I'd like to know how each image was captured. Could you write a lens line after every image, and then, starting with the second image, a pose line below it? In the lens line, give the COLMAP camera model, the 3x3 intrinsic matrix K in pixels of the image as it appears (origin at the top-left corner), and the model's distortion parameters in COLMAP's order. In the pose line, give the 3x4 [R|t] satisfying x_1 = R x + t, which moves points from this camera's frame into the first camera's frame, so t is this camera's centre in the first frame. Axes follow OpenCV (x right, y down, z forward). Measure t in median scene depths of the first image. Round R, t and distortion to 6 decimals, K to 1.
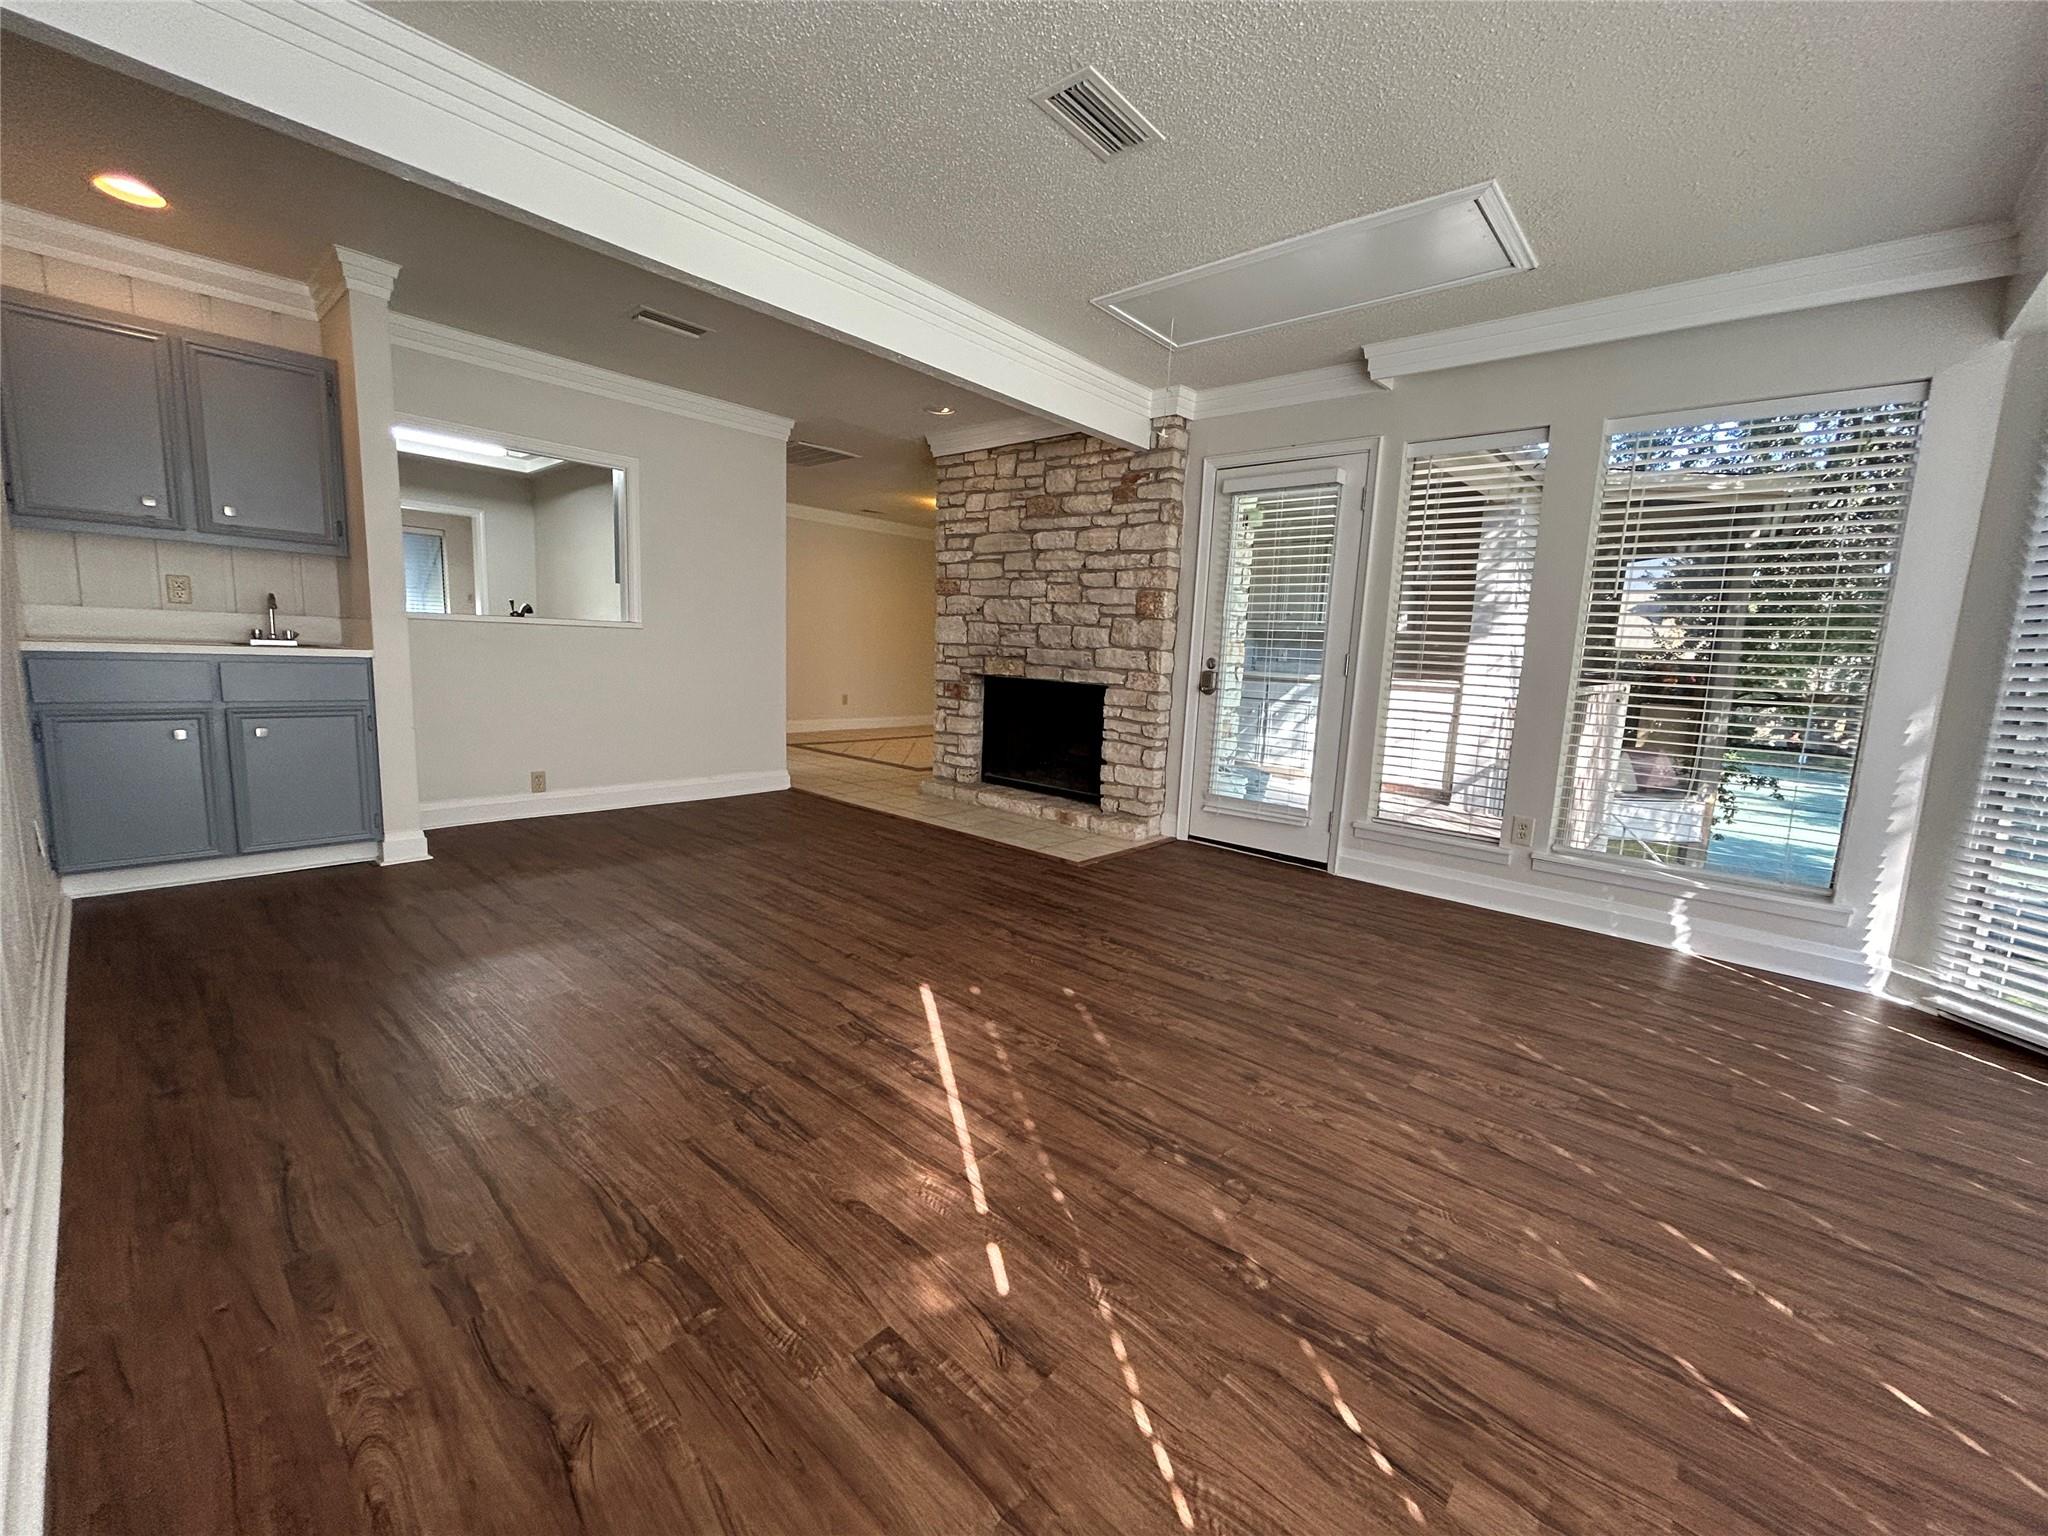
lens RADIAL K [[821.4, 0, 1021.6], [0, 821.4, 771.2], [0, 0, 1]] dist [-0.001682, -0.000056]
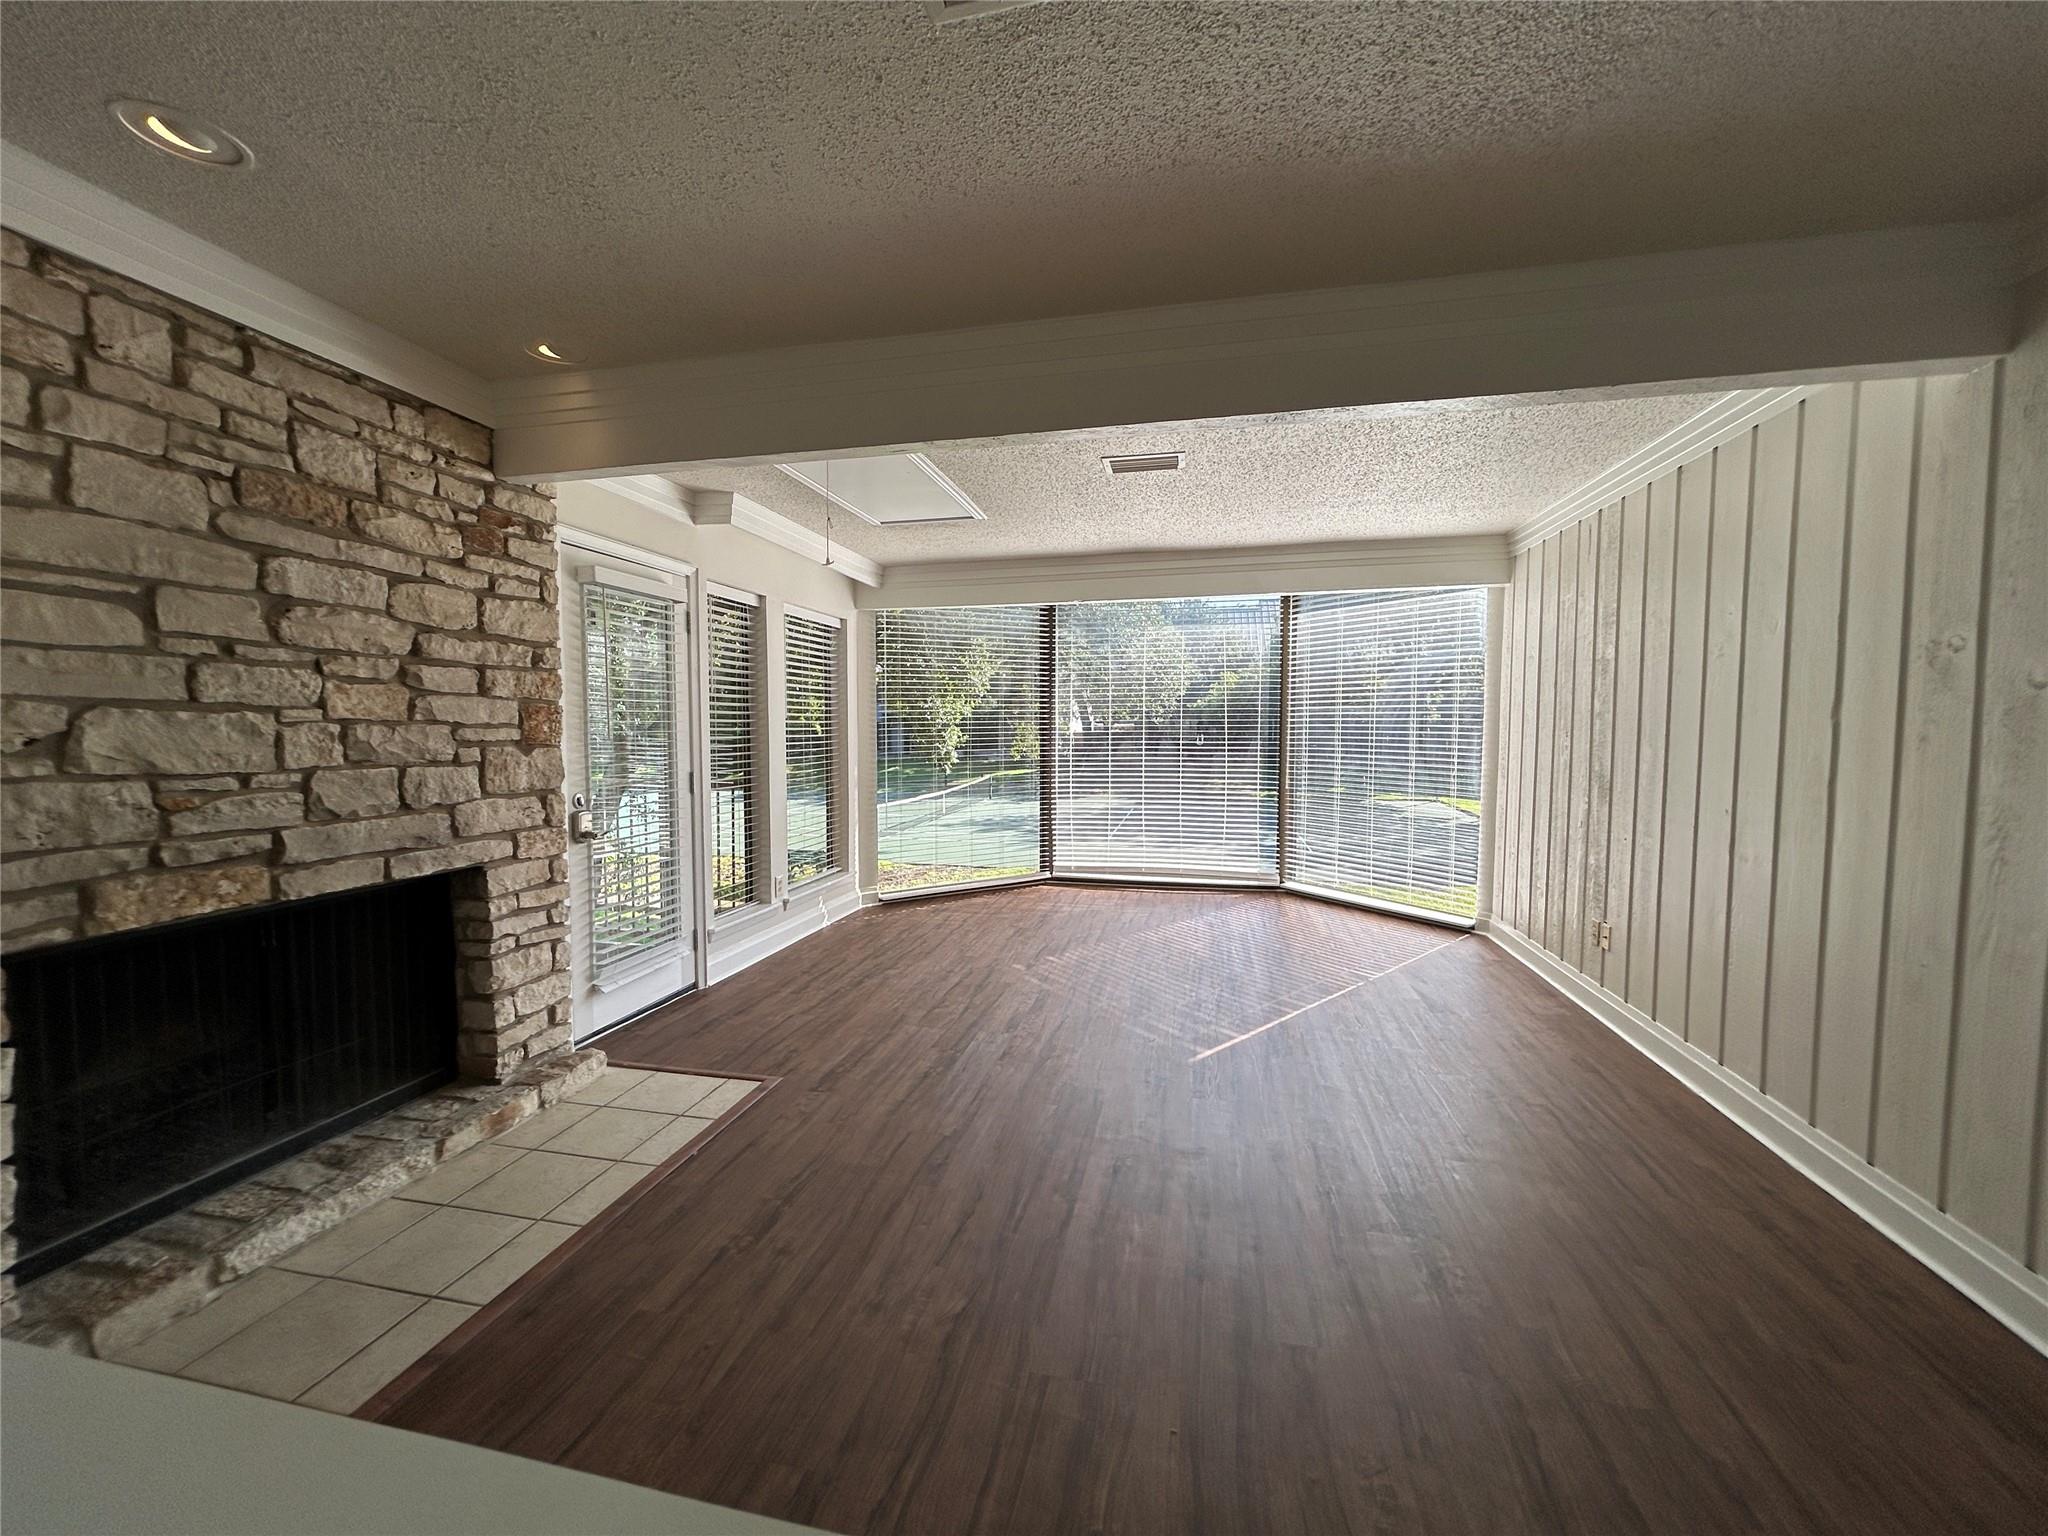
lens RADIAL K [[821.4, 0, 1020.3], [0, 821.4, 767.0], [0, 0, 1]] dist [-0.001682, -0.000056]
pose [[-0.479896, -0.091263, 0.872565, -0.565783], [0.107213, 0.981020, 0.161572, -0.223457], [-0.870750, 0.171088, -0.461003, 0.929914]]
